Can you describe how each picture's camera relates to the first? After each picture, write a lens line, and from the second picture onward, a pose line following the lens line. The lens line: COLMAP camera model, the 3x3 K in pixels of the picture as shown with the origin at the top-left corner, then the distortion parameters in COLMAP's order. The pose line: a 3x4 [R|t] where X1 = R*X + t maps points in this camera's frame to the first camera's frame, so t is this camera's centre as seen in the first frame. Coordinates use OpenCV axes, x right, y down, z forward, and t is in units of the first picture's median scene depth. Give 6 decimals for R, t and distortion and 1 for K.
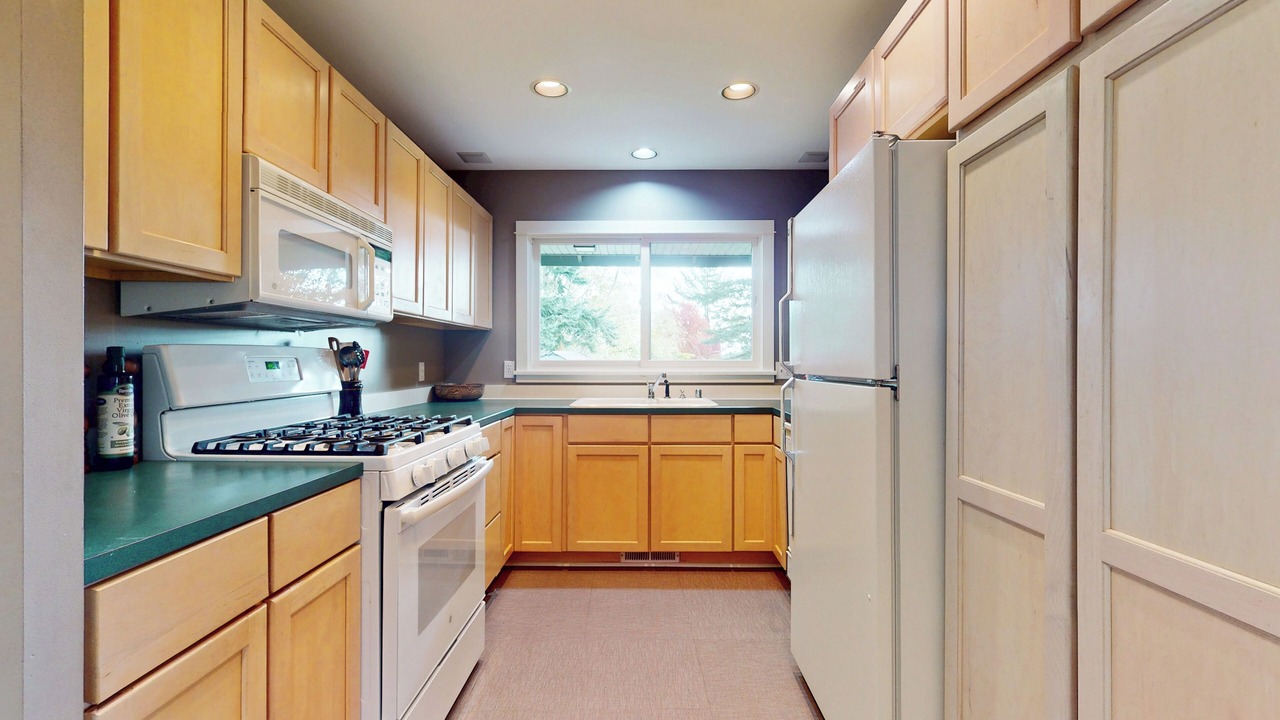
lens RADIAL K [[559.3, 0, 644.2], [0, 559.3, 358.8], [0, 0, 1]] dist [0.001413, -0.000624]
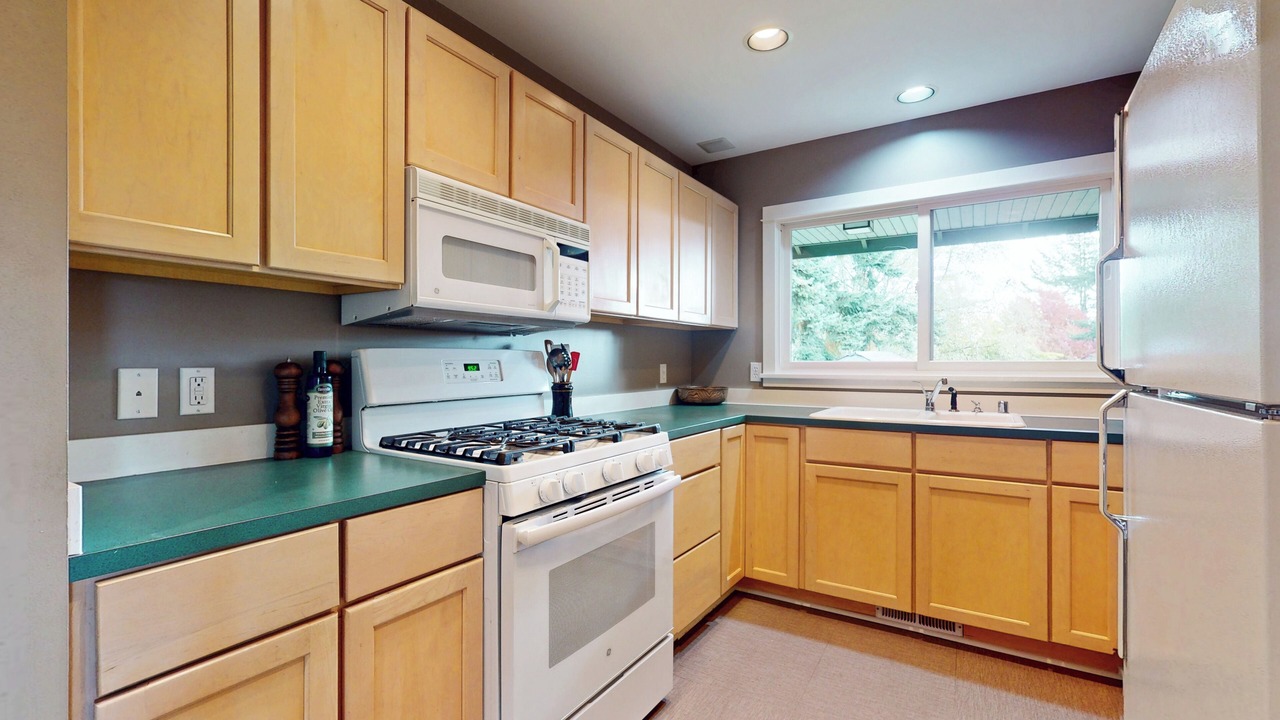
lens RADIAL K [[559.3, 0, 640.0], [0, 559.3, 360.6], [0, 0, 1]] dist [0.001413, -0.000624]
pose [[0.846062, -0.003385, -0.533073, 0.136632], [0.003753, 0.999993, -0.000394, 0.000626], [0.533071, -0.001667, 0.846069, 0.214452]]
